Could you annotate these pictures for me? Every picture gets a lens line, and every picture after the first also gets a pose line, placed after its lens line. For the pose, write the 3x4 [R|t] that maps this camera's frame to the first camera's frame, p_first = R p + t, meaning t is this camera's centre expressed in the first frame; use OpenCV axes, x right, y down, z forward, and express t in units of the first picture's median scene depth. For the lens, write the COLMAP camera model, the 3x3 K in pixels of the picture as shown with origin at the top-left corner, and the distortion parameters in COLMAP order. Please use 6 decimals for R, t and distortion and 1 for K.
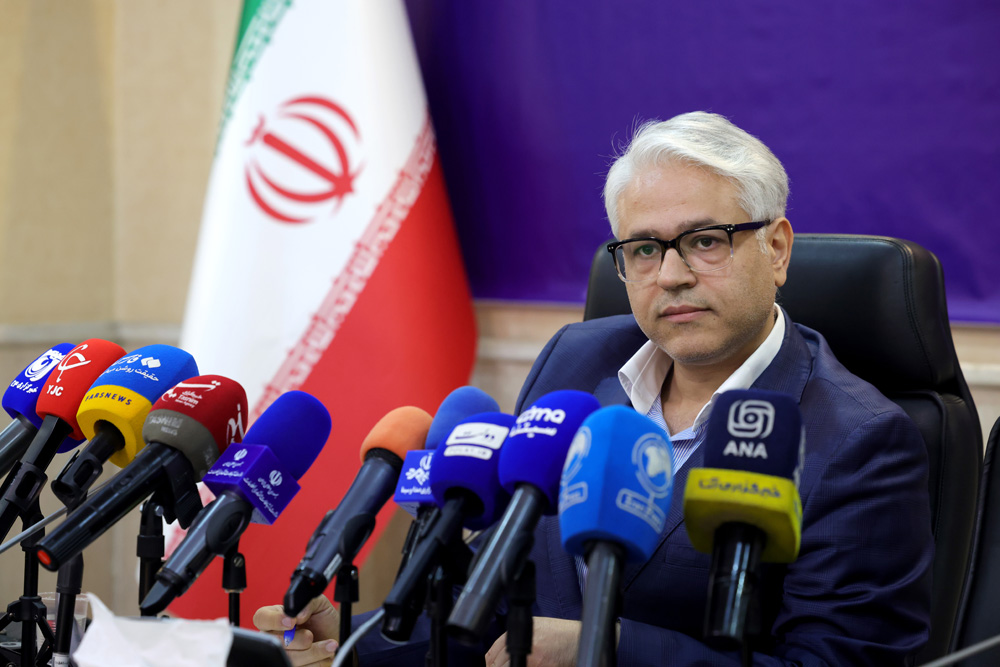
lens RADIAL K [[3026.2, 0, 474.2], [0, 3026.2, 361.3], [0, 0, 1]] dist [0.273836, 0.000000]
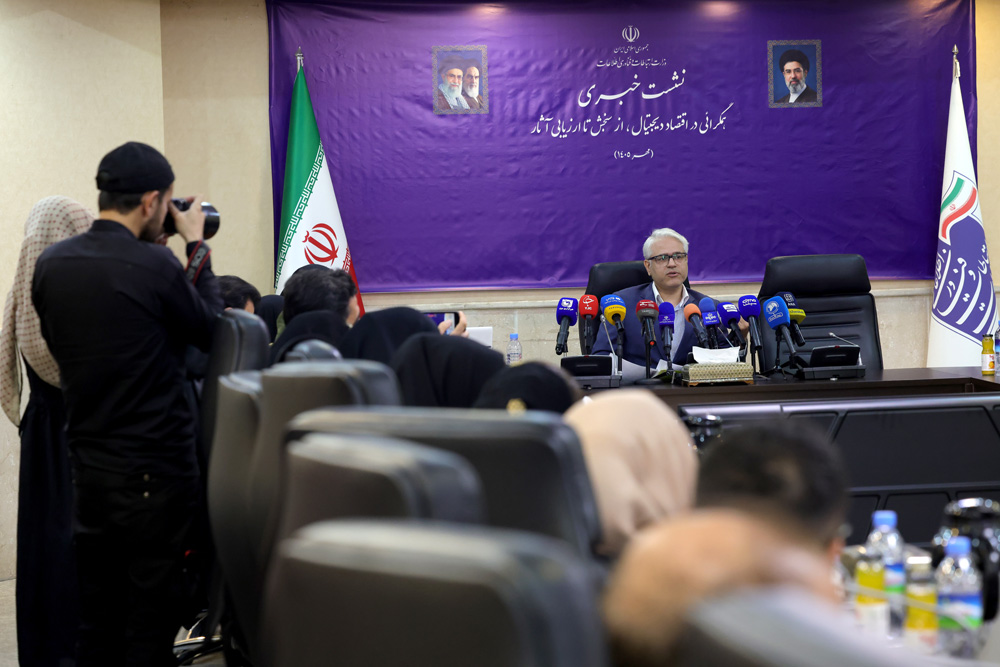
lens RADIAL K [[2718.6, 0, 510.4], [0, 2718.6, 337.7], [0, 0, 1]] dist [0.074277, 0.000000]
pose [[0.690010, -0.073086, 0.720100, -3.084588], [0.074457, 0.996778, 0.029822, -0.075821], [-0.719960, 0.033039, 0.693229, -1.556002]]
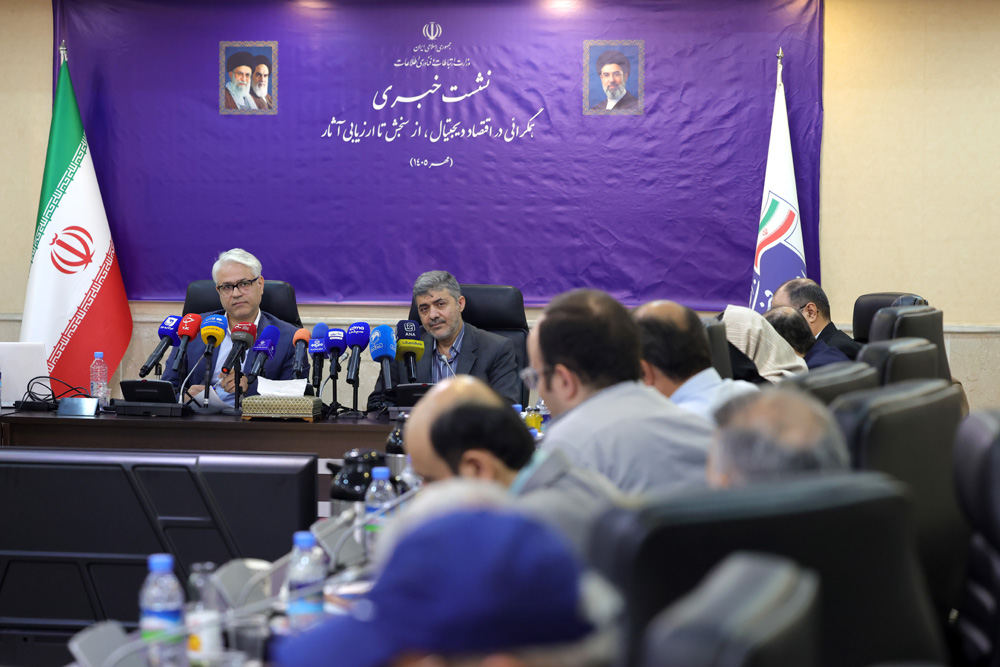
lens RADIAL K [[2582.2, 0, 497.9], [0, 2582.2, 334.3], [0, 0, 1]] dist [0.033235, 0.000000]
pose [[0.885685, -0.035567, 0.462923, -1.370691], [0.033633, 0.999357, 0.012435, -0.012417], [-0.463067, 0.004556, 0.886311, -2.120059]]
